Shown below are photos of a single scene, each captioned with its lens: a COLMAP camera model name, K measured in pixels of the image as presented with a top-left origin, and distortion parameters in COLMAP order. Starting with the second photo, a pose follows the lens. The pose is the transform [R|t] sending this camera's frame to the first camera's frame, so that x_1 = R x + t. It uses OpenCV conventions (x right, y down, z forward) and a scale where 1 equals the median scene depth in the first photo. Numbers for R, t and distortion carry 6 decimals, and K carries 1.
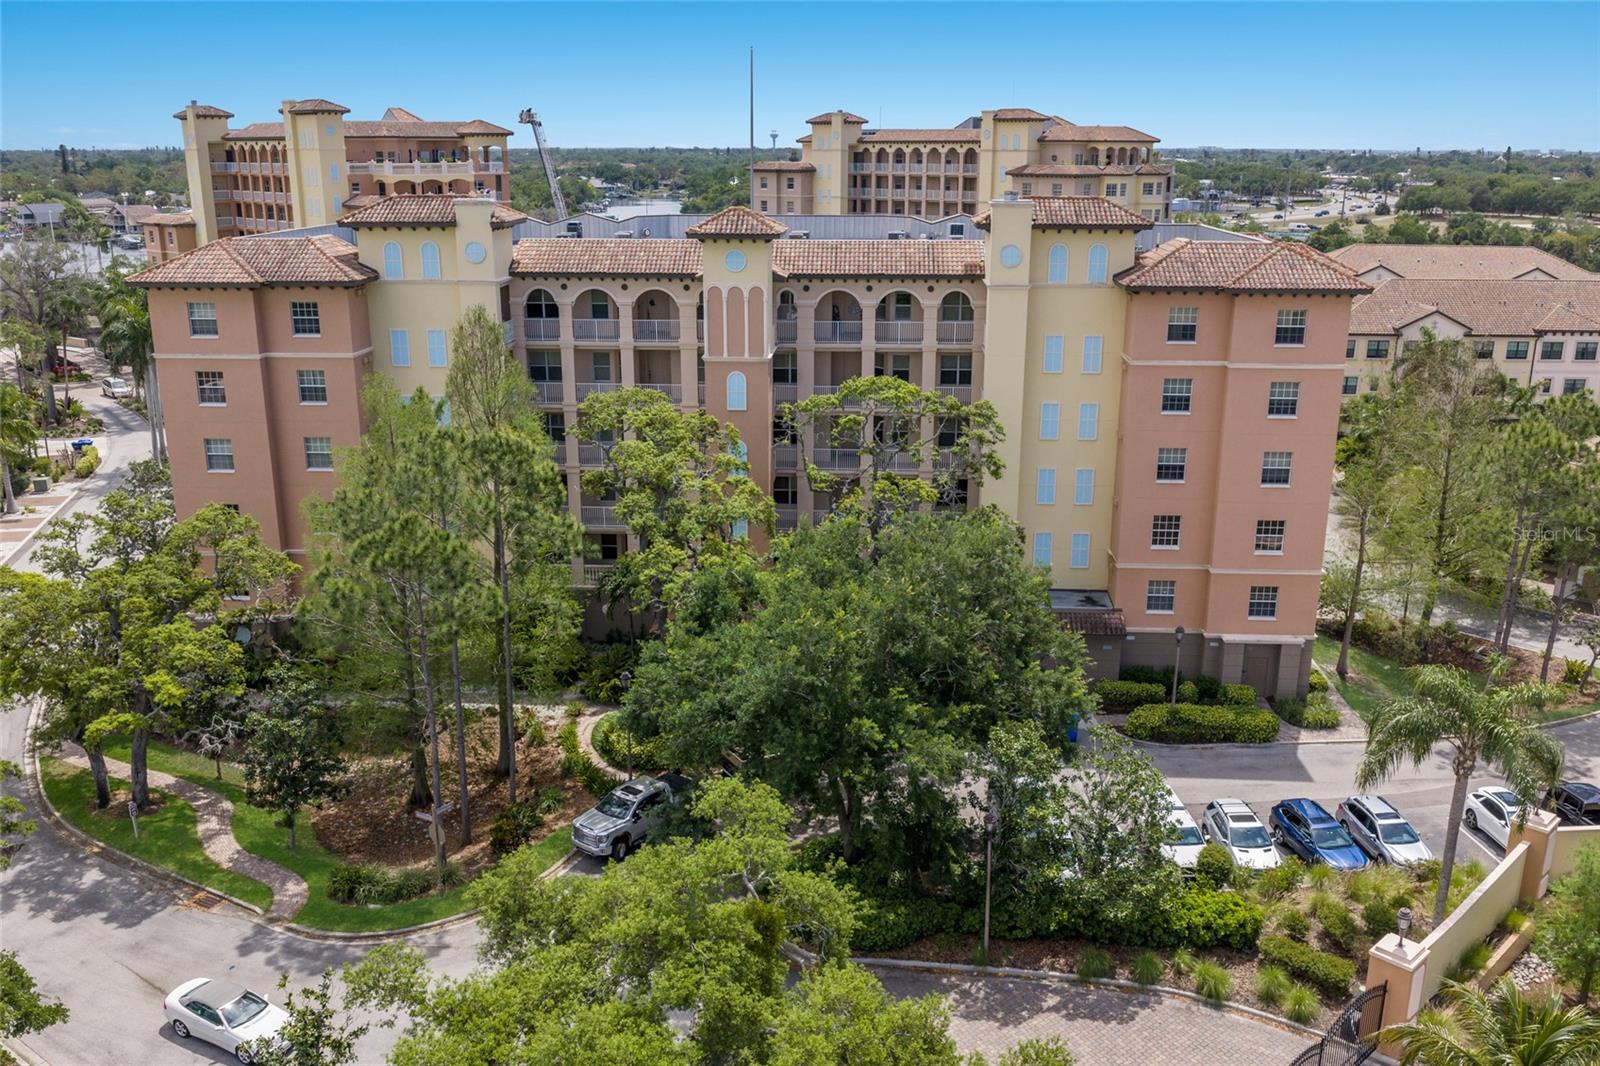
lens RADIAL K [[1348.9, 0, 806.5], [0, 1348.9, 546.8], [0, 0, 1]] dist [0.008144, -0.049736]
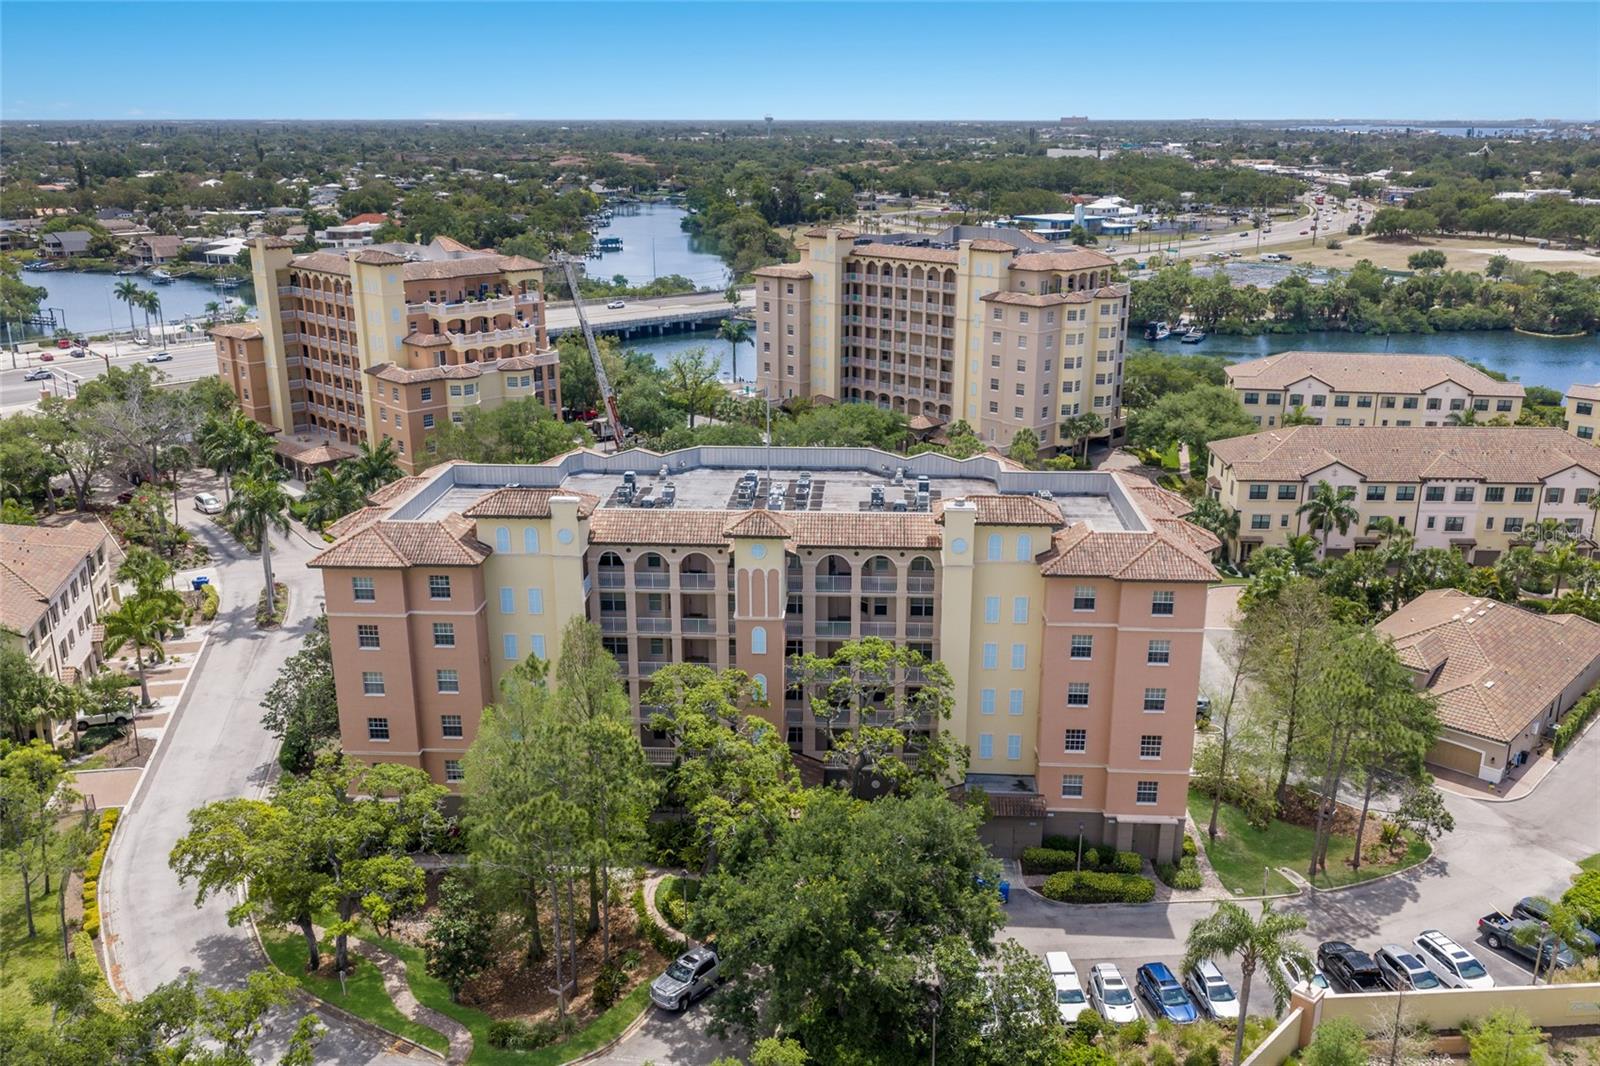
lens RADIAL K [[1330.4, 0, 805.3], [0, 1330.4, 550.8], [0, 0, 1]] dist [0.043393, -0.072475]
pose [[0.999994, -0.002386, 0.002689, -0.008299], [0.002319, 0.999689, 0.024844, -0.236204], [-0.002748, -0.024837, 0.999688, -0.335300]]
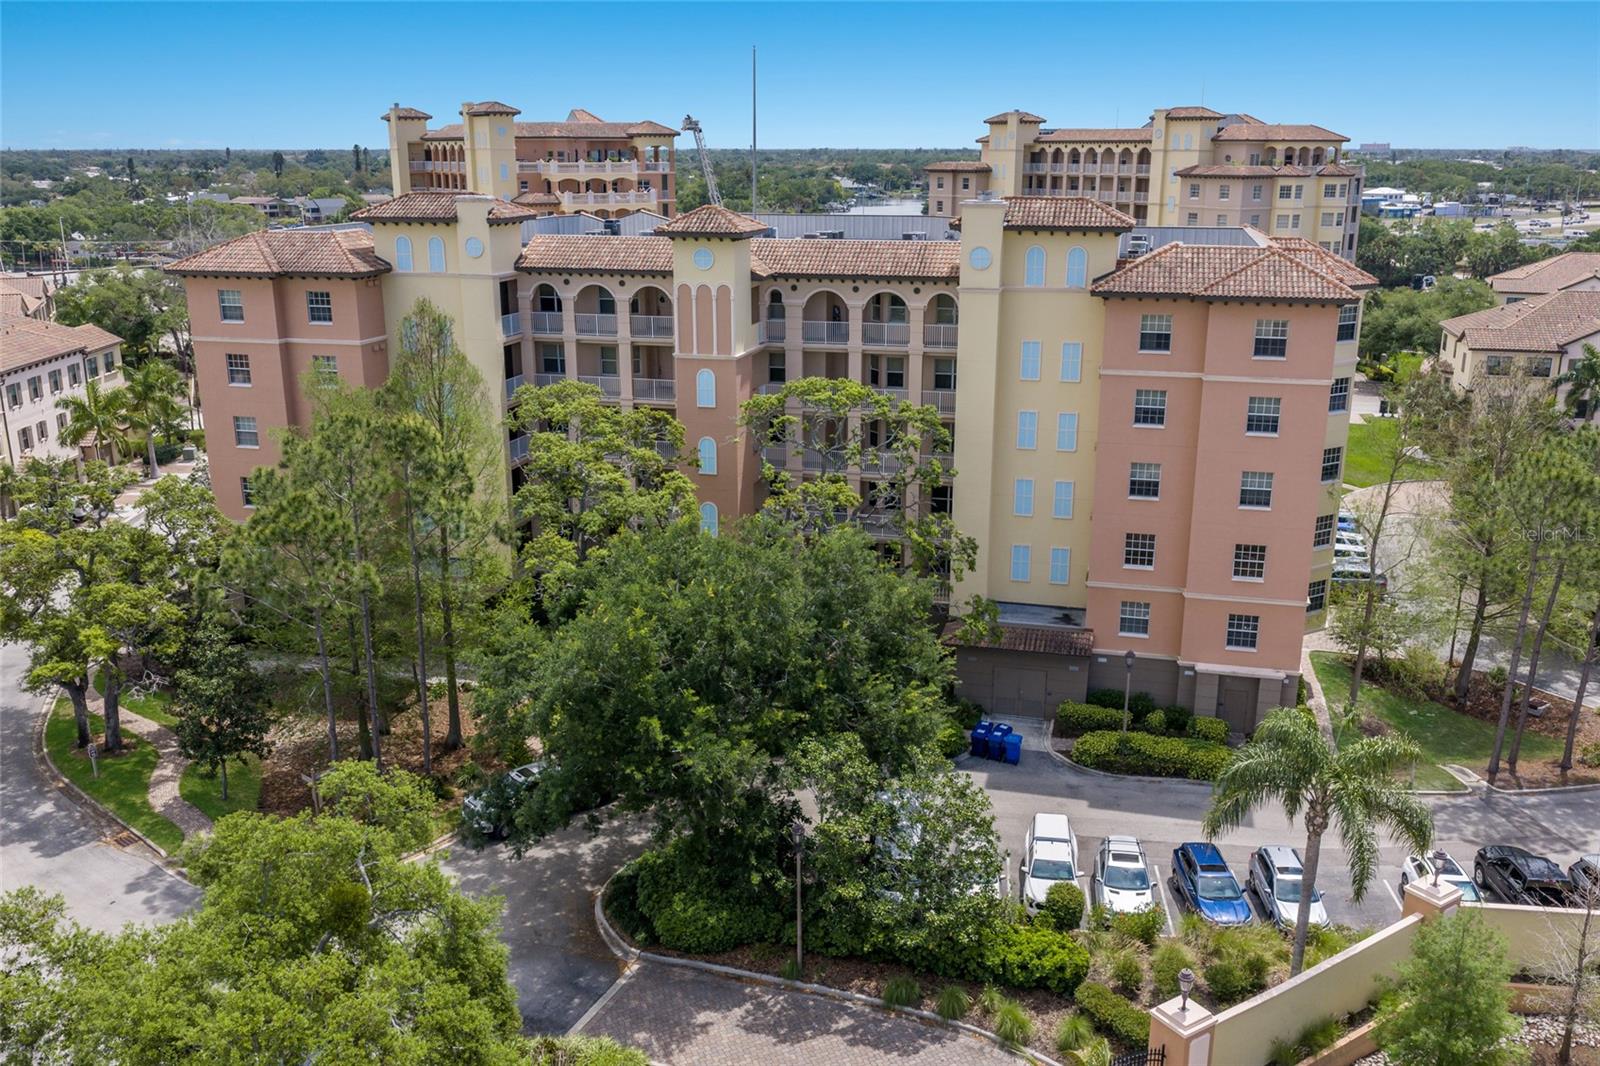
lens RADIAL K [[1340.2, 0, 805.9], [0, 1340.2, 547.4], [0, 0, 1]] dist [0.010333, -0.034415]
pose [[0.981053, 0.054411, -0.185942, 0.211441], [-0.054139, 0.998512, 0.006546, -0.007141], [0.186022, 0.003645, 0.982539, 0.029888]]
